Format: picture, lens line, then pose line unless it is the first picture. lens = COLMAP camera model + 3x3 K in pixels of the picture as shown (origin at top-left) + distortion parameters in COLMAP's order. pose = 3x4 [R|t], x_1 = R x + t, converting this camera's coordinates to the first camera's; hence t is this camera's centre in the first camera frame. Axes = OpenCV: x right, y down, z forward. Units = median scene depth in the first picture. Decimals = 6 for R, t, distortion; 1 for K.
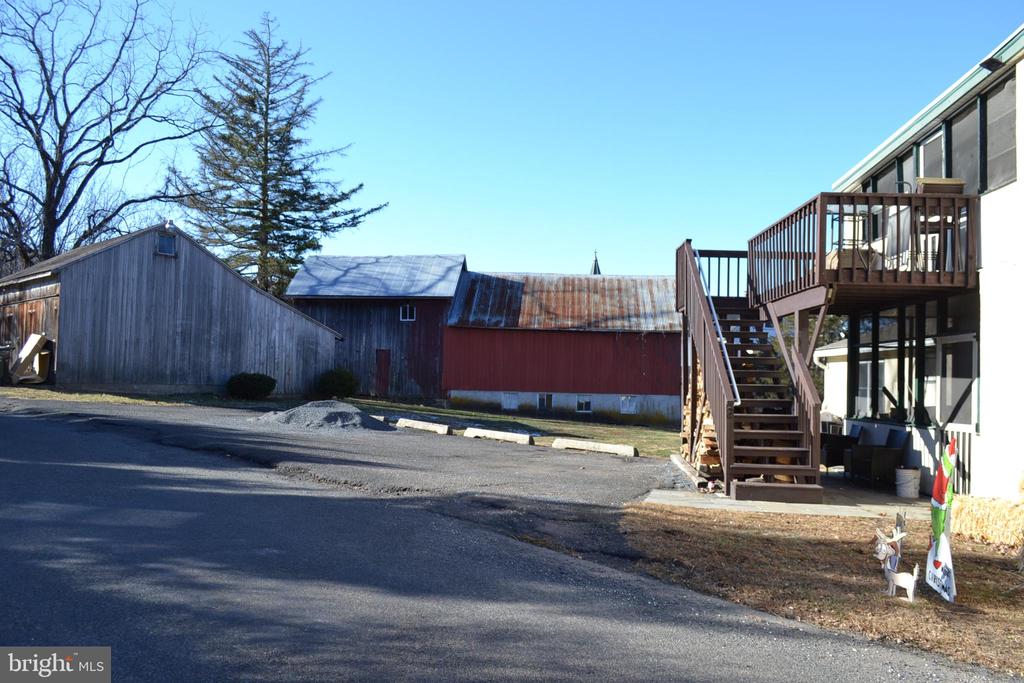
lens RADIAL K [[816.2, 0, 512.0], [0, 816.2, 341.5], [0, 0, 1]] dist [-0.008237, 0.007427]
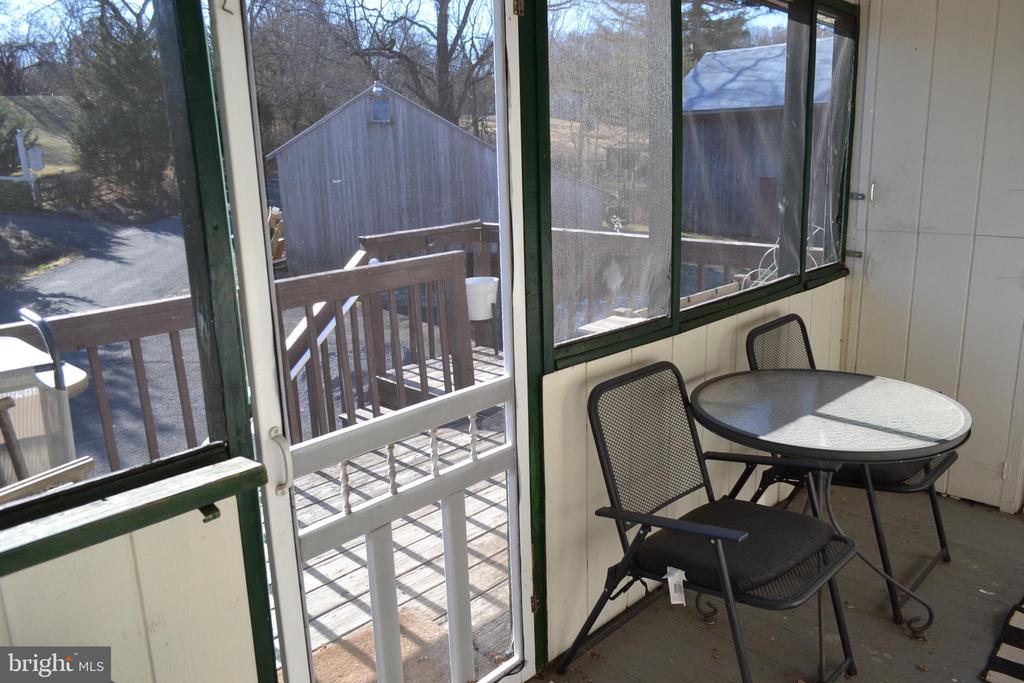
lens RADIAL K [[816.2, 0, 512.0], [0, 816.2, 341.5], [0, 0, 1]] dist [-0.008237, 0.007427]
pose [[0.748826, 0.114024, -0.652884, 0.187348], [0.078168, 0.963020, 0.257842, -0.059933], [0.658141, -0.244114, 0.712222, 0.253661]]
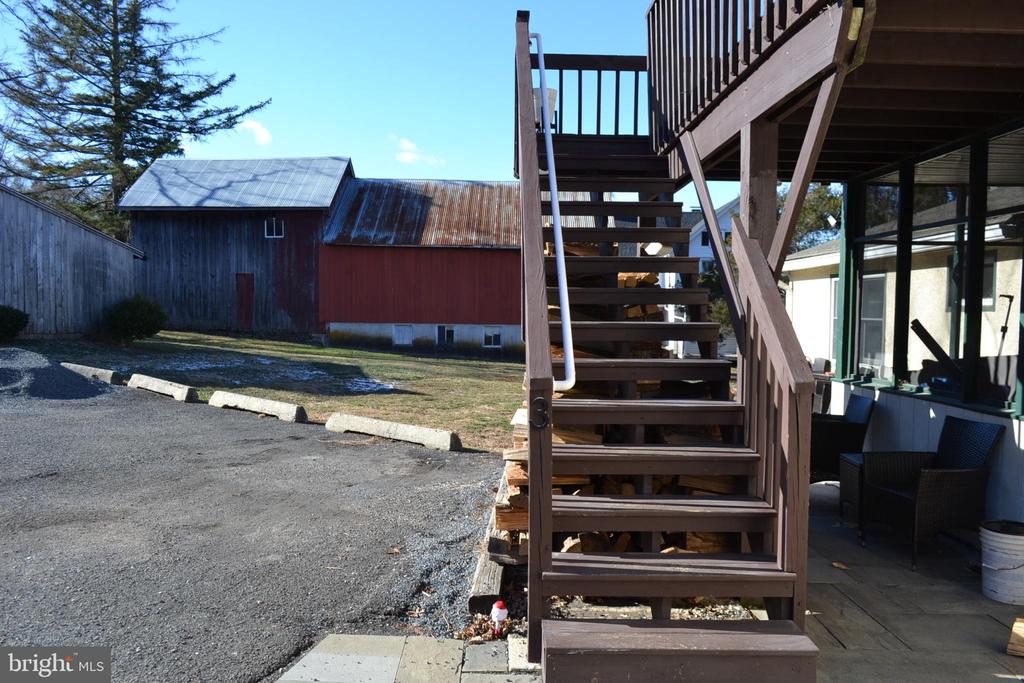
lens RADIAL K [[816.2, 0, 512.0], [0, 816.2, 341.5], [0, 0, 1]] dist [-0.008237, 0.007427]
pose [[0.998373, -0.014722, 0.055084, 0.062355], [0.009803, 0.996026, 0.088521, 0.007857], [-0.056169, -0.087837, 0.994550, 0.177521]]
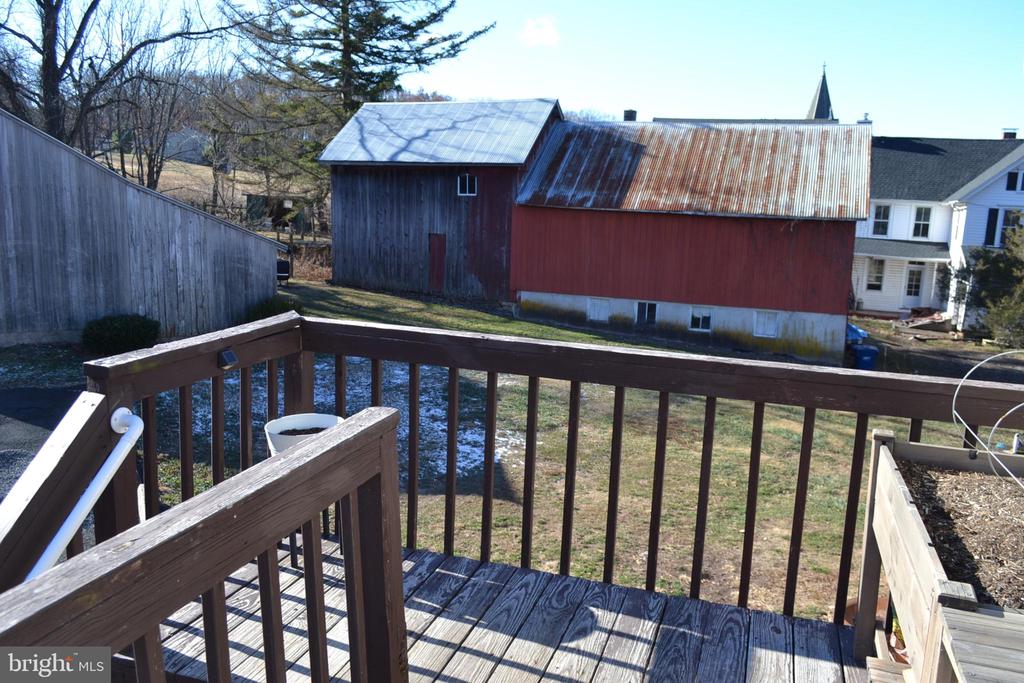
lens RADIAL K [[816.2, 0, 512.0], [0, 816.2, 341.5], [0, 0, 1]] dist [-0.008237, 0.007427]
pose [[0.960841, 0.055759, -0.271434, 0.123417], [0.004755, 0.976084, 0.217342, -0.058234], [0.277061, -0.210121, 0.937596, 0.290990]]
